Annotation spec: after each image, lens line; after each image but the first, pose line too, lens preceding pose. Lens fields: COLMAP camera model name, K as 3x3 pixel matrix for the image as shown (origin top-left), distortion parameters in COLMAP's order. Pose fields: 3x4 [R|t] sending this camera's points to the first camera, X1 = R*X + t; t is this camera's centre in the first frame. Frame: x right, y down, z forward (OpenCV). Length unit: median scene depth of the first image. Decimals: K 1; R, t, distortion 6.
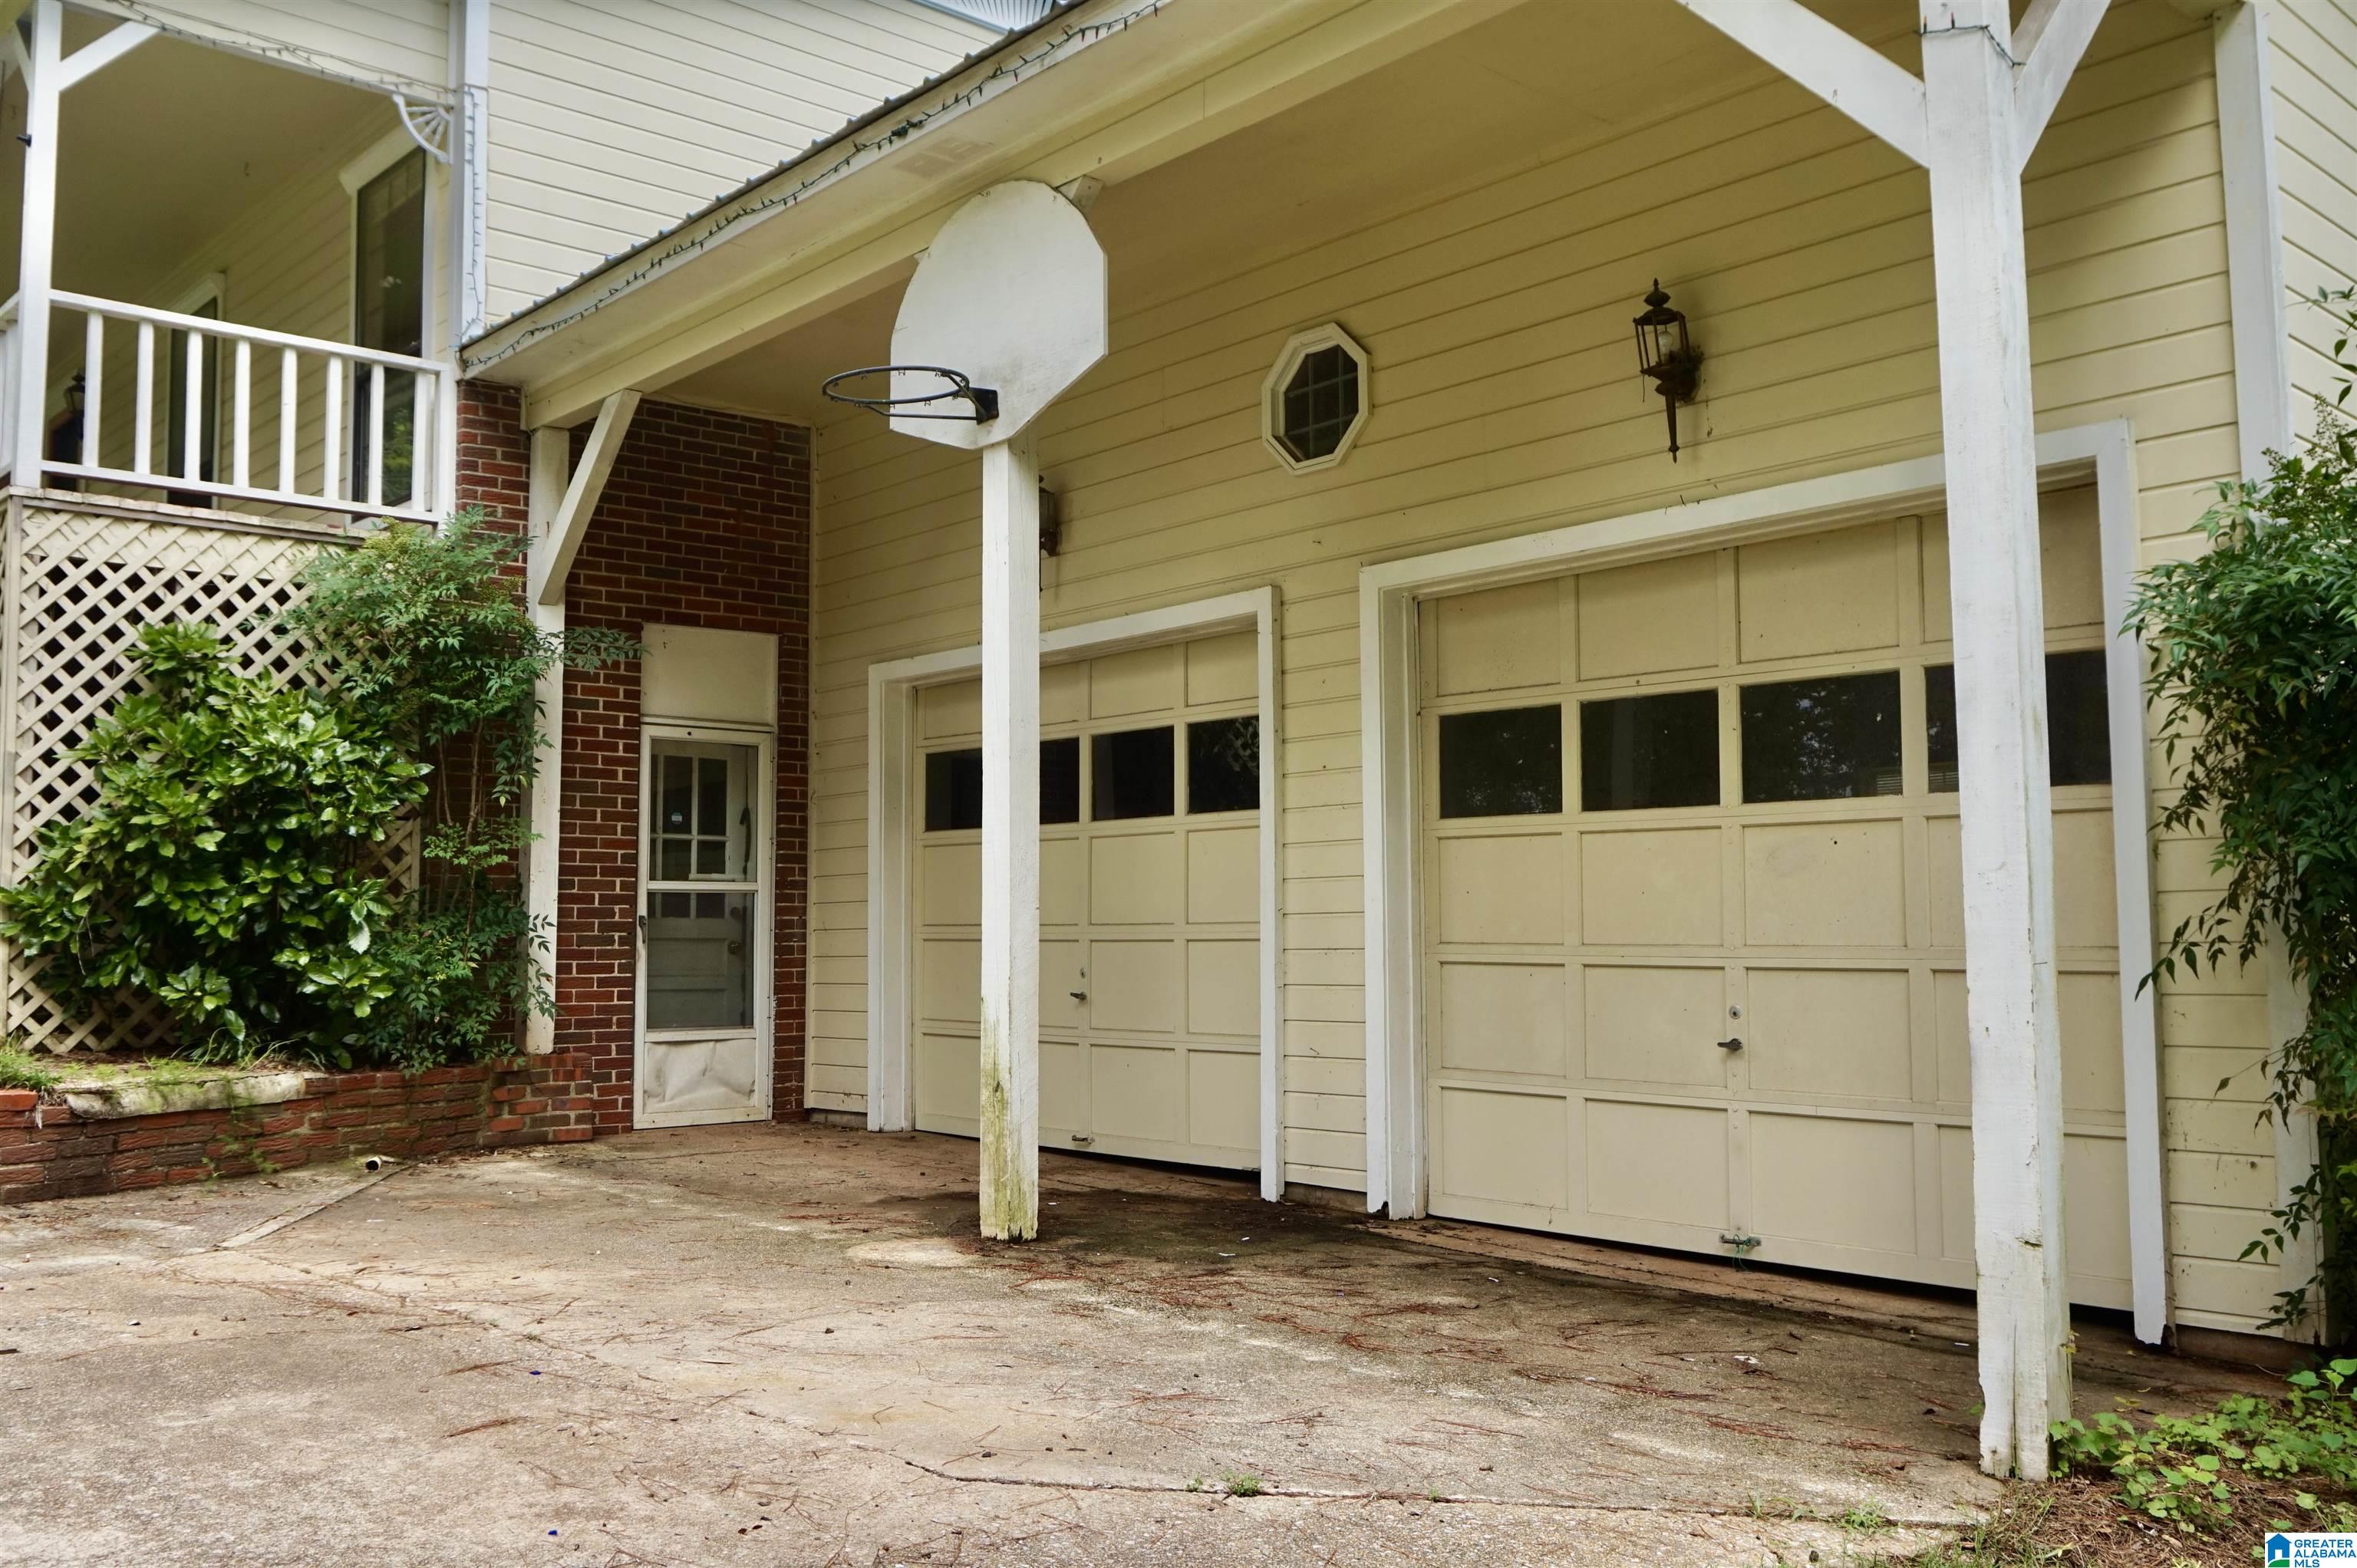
lens RADIAL K [[2018.1, 0, 1185.3], [0, 2018.1, 767.3], [0, 0, 1]] dist [-0.017055, 0.024617]
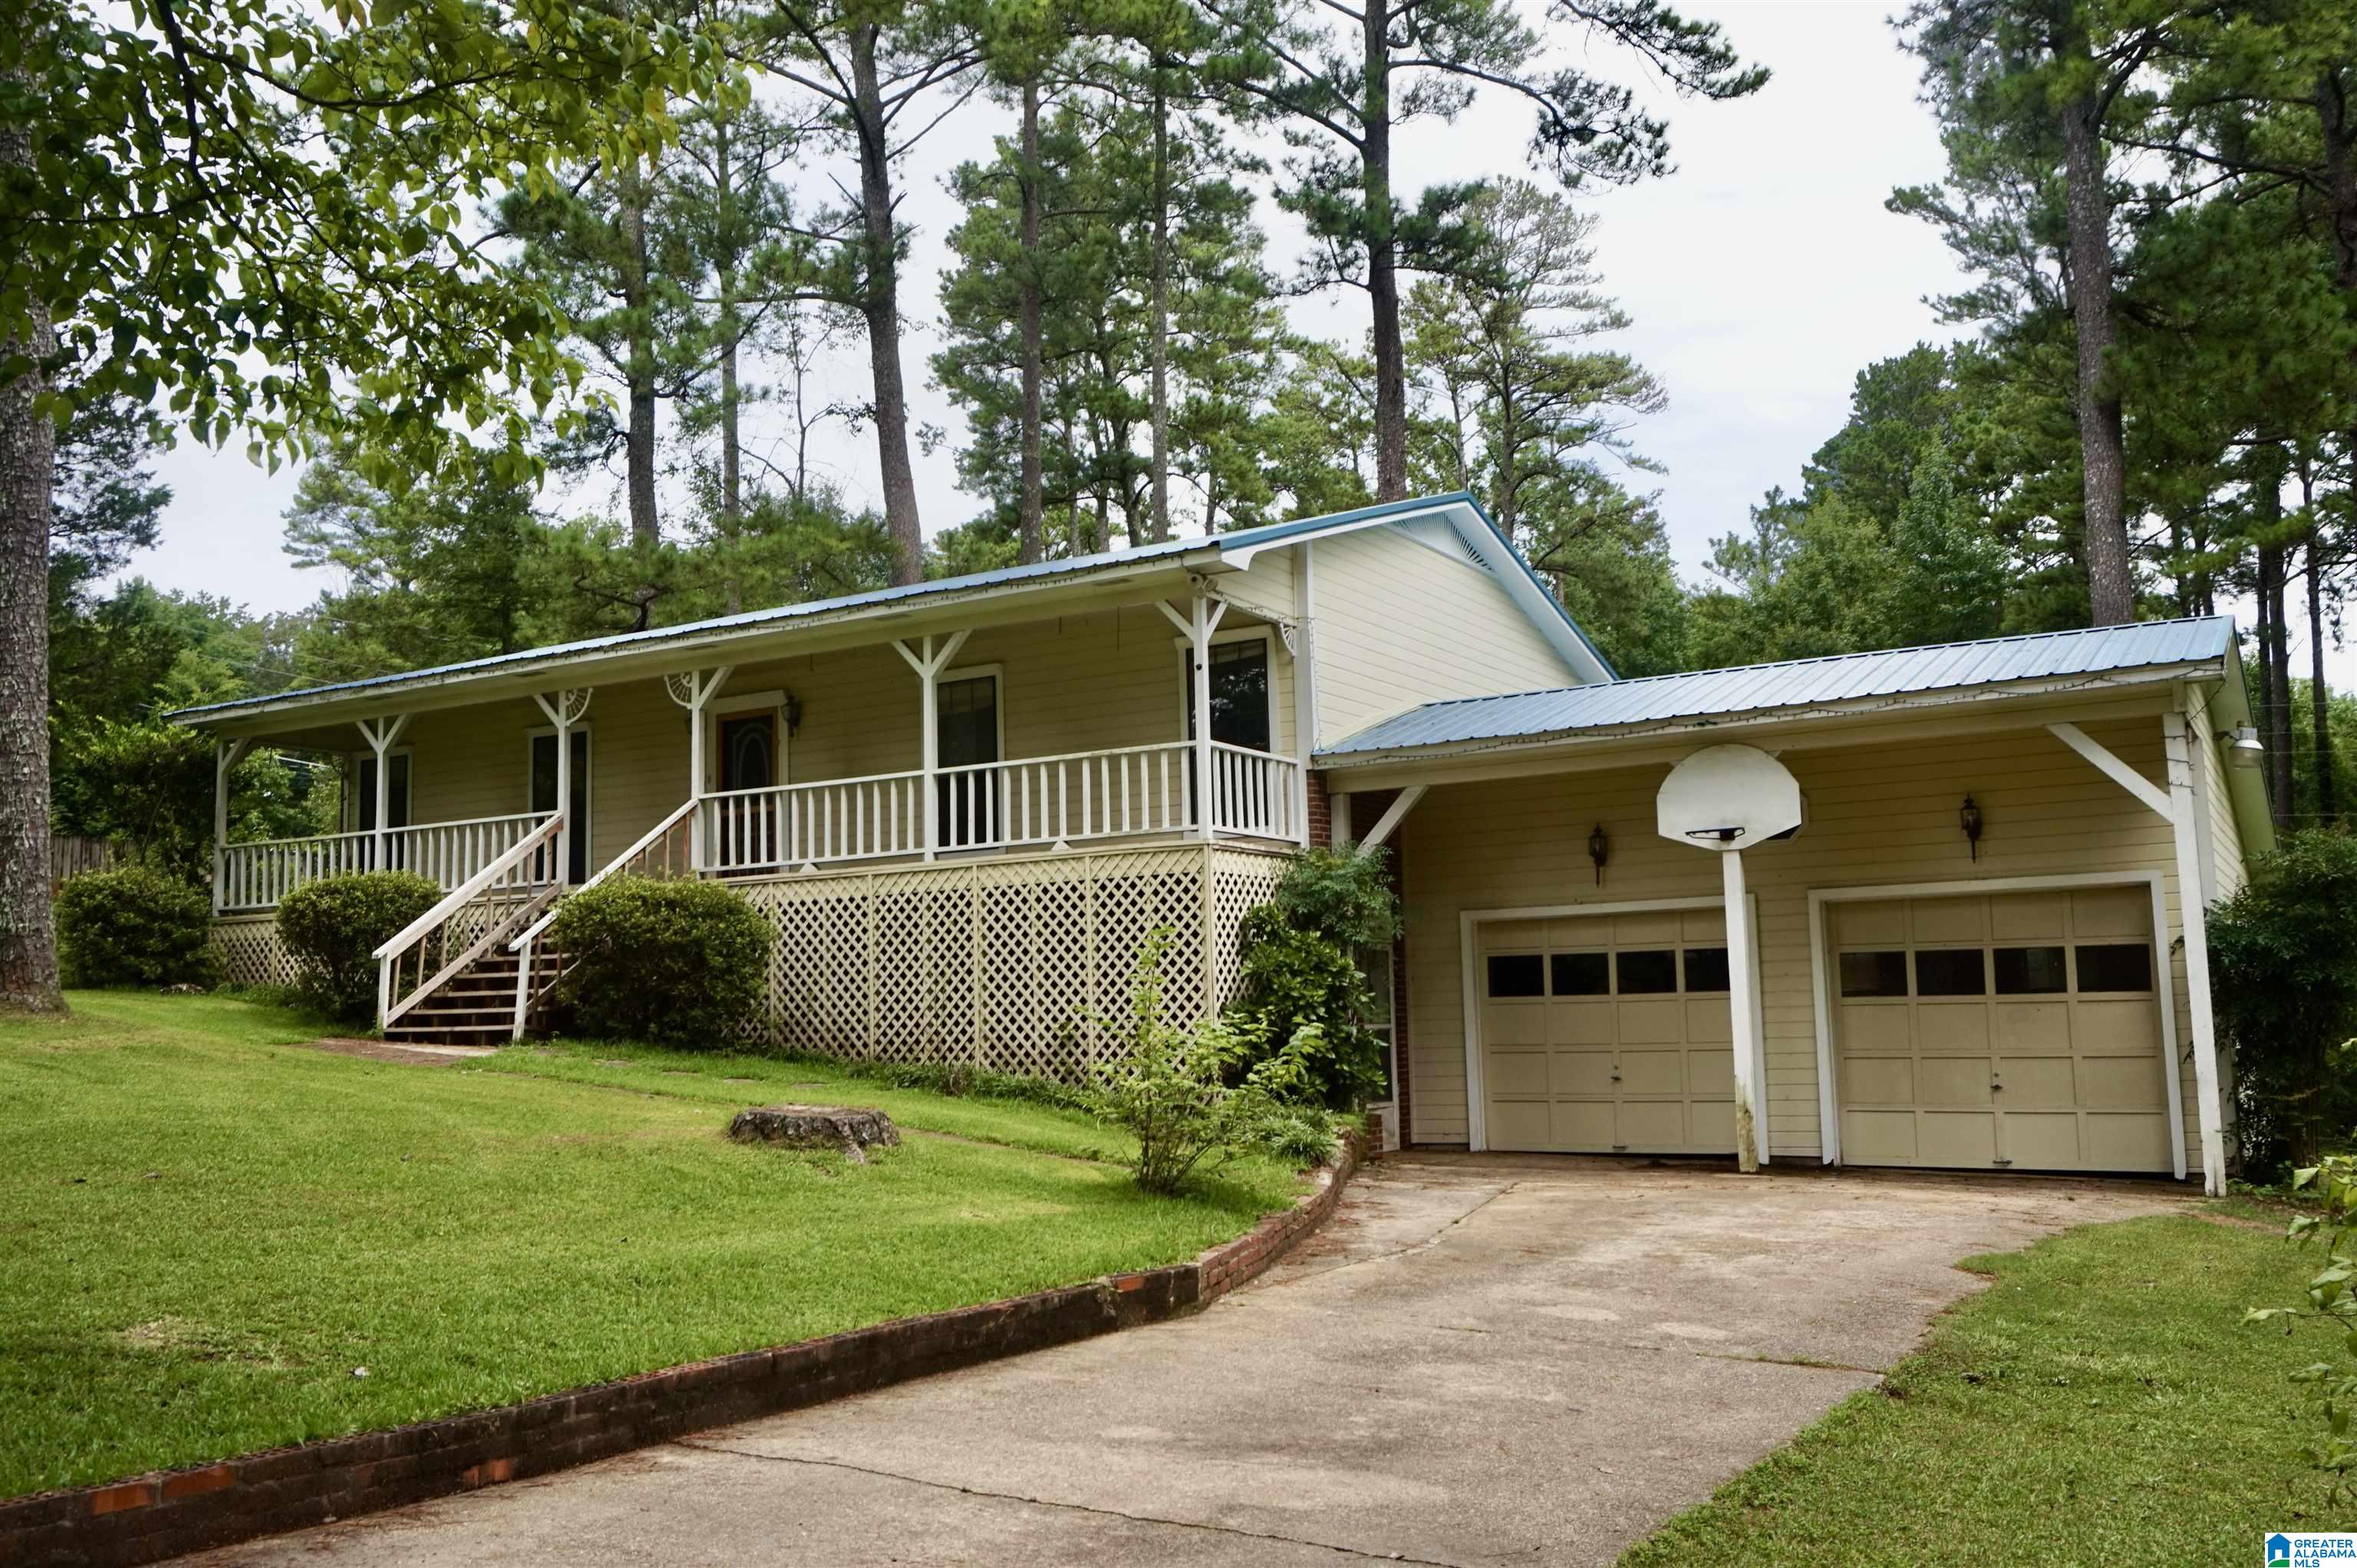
lens RADIAL K [[2018.1, 0, 1190.7], [0, 2018.1, 770.7], [0, 0, 1]] dist [-0.017055, 0.024617]
pose [[0.957537, 0.022488, 0.287432, -1.424221], [-0.008673, 0.998749, -0.049250, -0.128803], [-0.288180, 0.044665, 0.956534, -1.162211]]
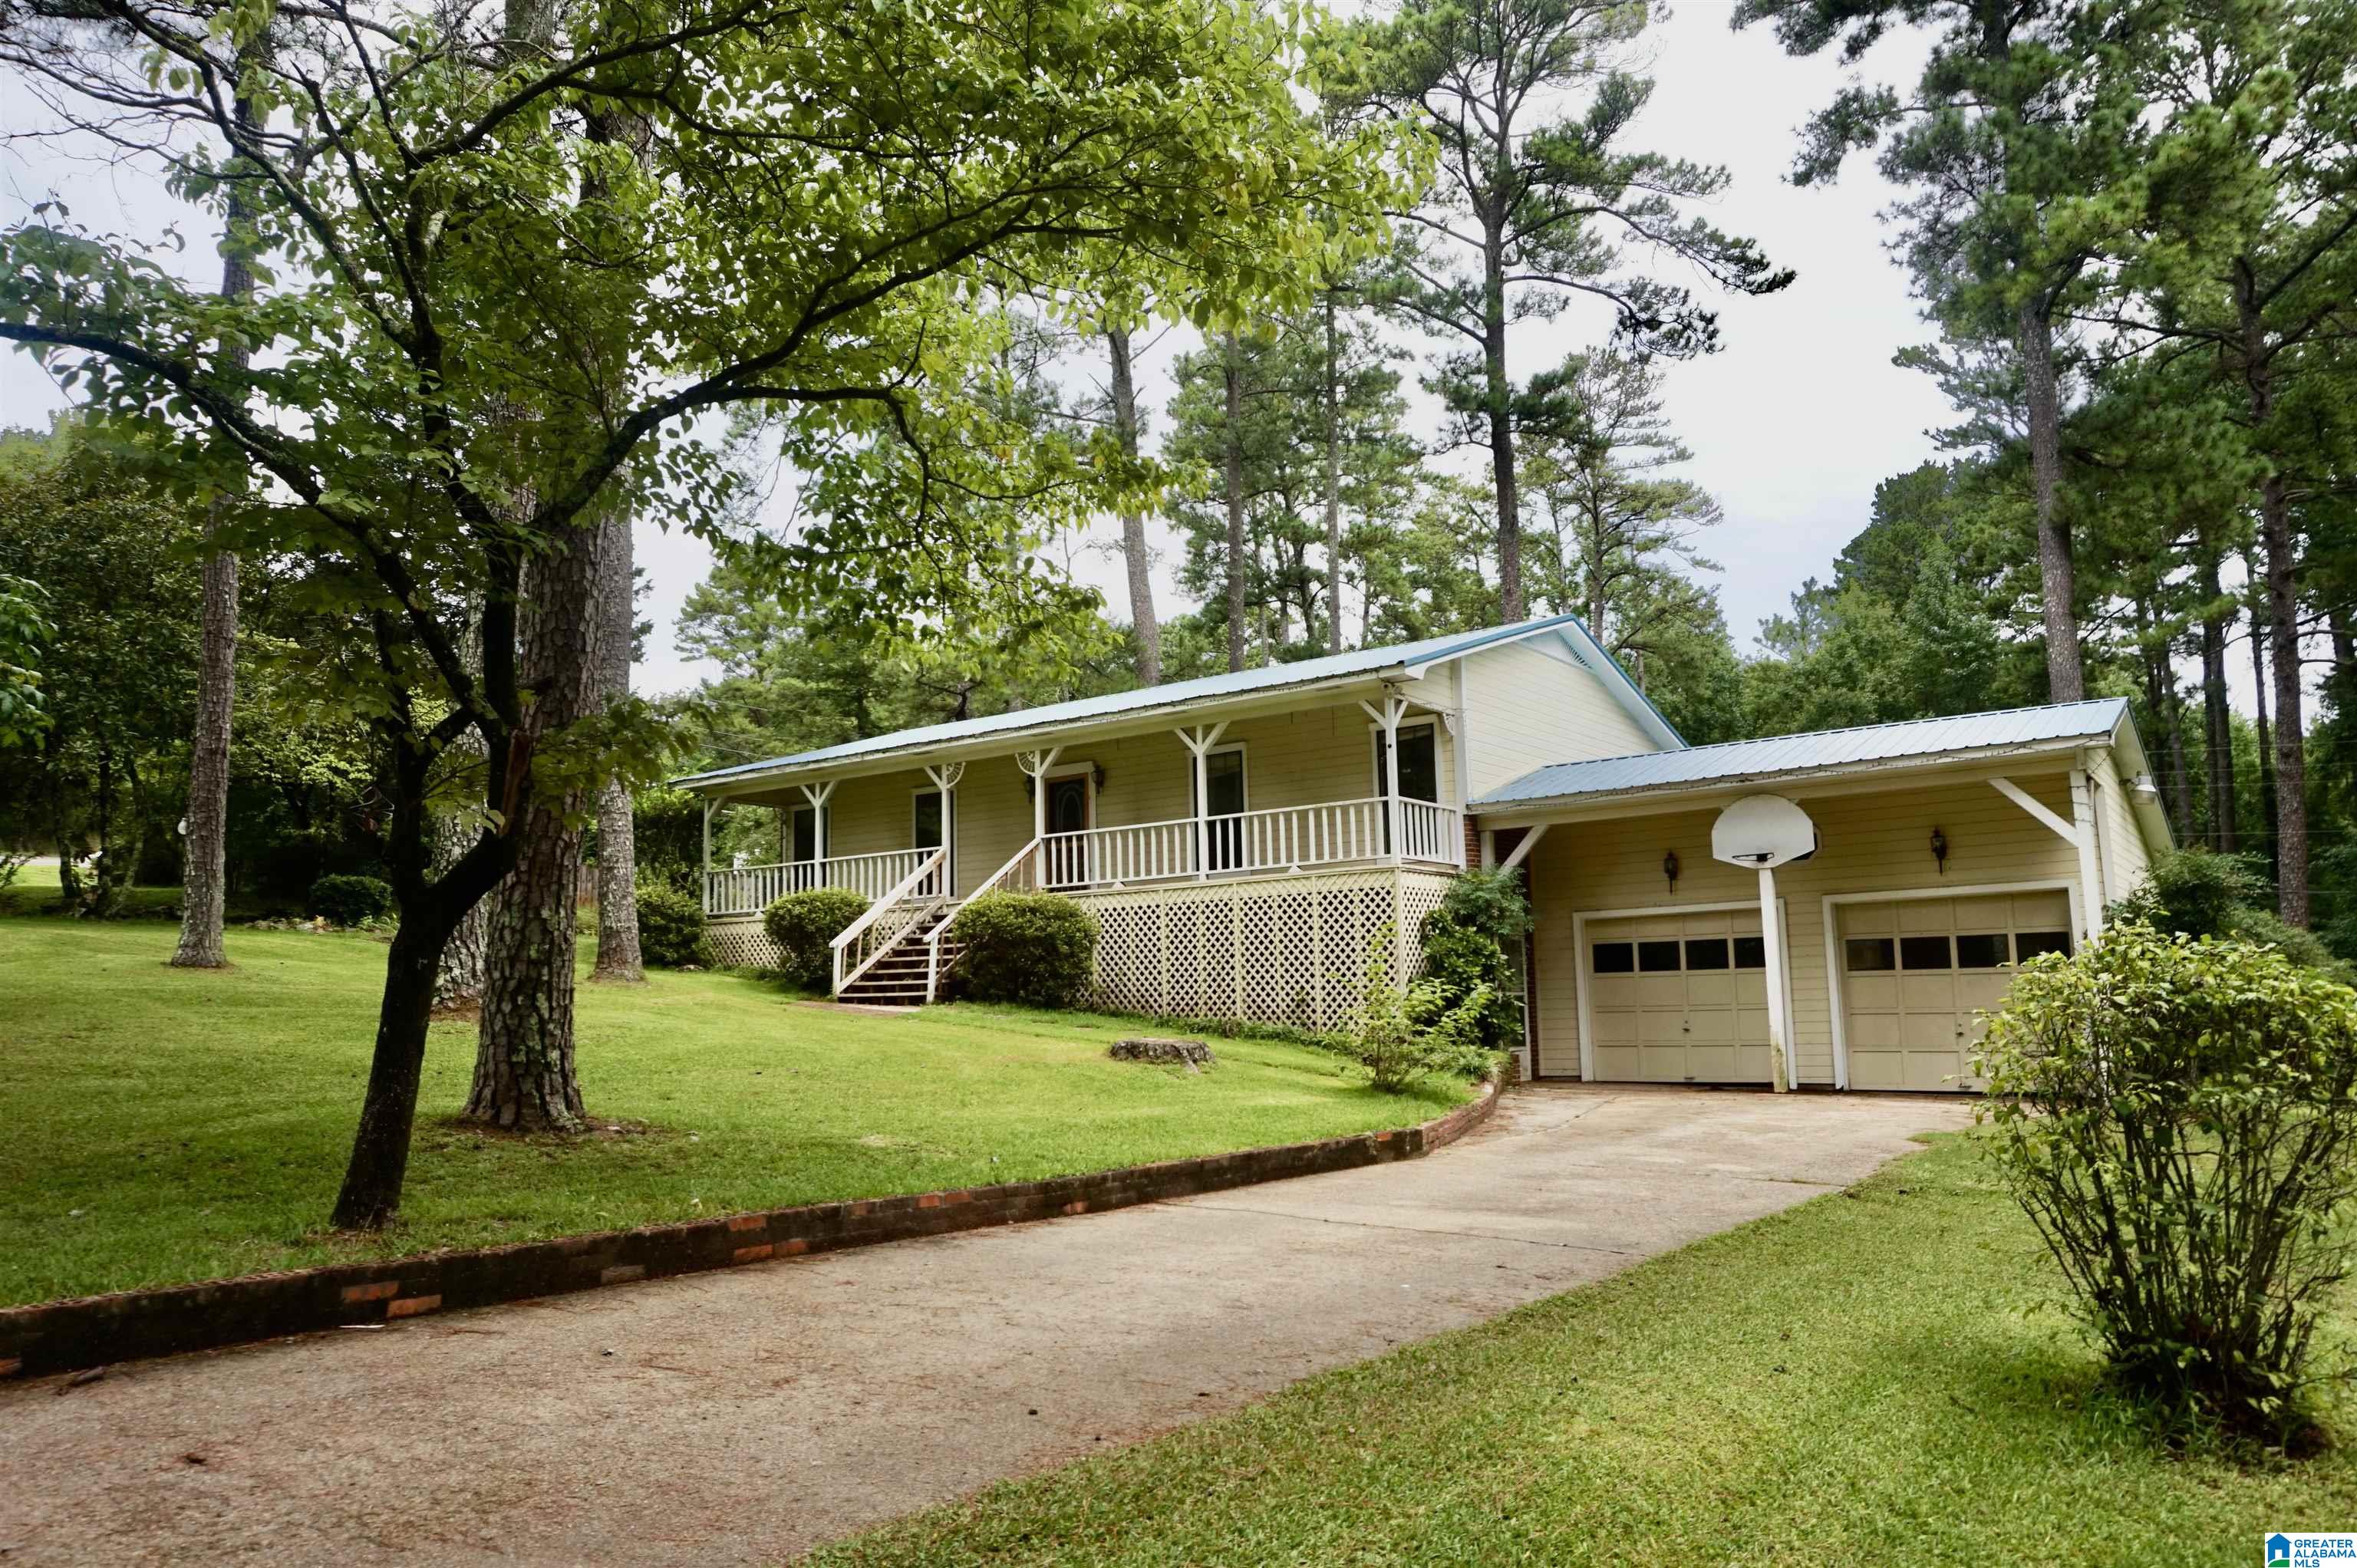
lens RADIAL K [[1597.8, 0, 1191.2], [0, 1597.8, 774.9], [0, 0, 1]] dist [-0.039678, 0.031967]
pose [[0.980717, 0.015093, 0.194851, -1.611862], [-0.002122, 0.997777, -0.066605, -0.134505], [-0.195423, 0.064907, 0.978569, -1.530217]]
